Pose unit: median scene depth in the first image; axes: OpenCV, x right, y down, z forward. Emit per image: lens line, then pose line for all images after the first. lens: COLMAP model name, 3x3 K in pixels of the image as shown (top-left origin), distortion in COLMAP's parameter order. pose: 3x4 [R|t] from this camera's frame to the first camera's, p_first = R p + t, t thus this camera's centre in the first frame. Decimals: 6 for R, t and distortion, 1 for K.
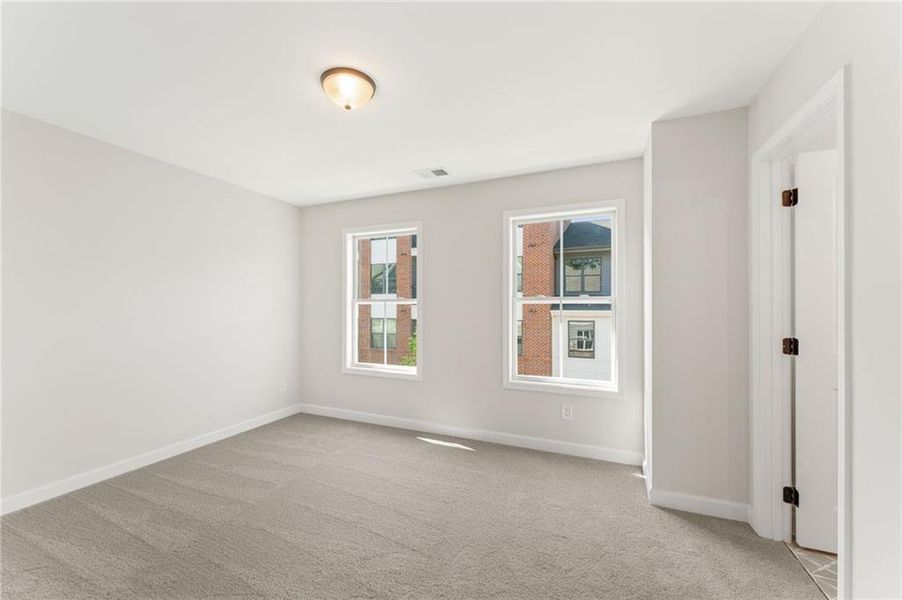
lens RADIAL K [[373.6, 0, 448.8], [0, 373.6, 301.0], [0, 0, 1]] dist [-0.004532, -0.000560]
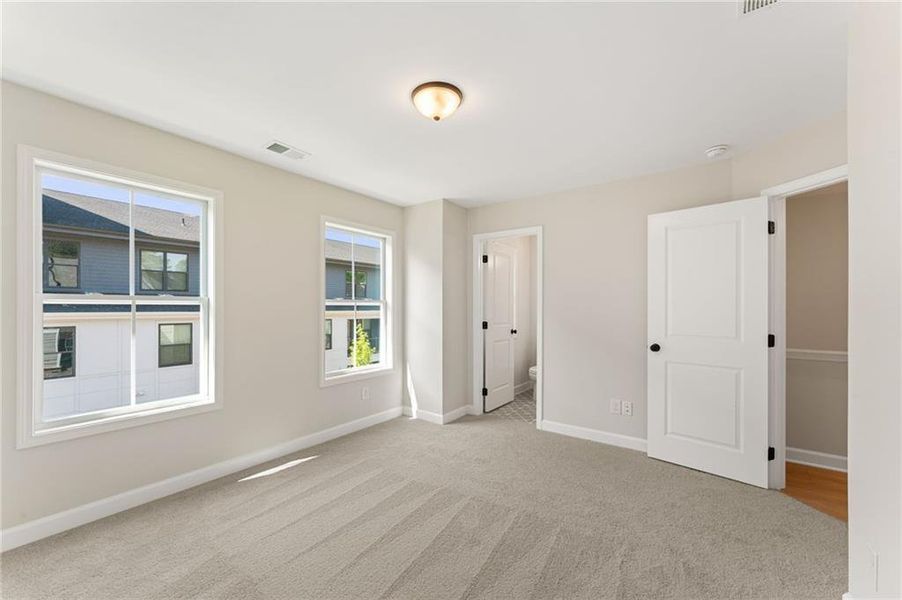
lens RADIAL K [[373.6, 0, 448.8], [0, 373.6, 301.0], [0, 0, 1]] dist [-0.004532, -0.000560]
pose [[0.178485, 0.019316, 0.983753, -0.527324], [-0.015020, 0.999744, -0.016905, 0.006024], [-0.983828, -0.011759, 0.178730, 0.315930]]
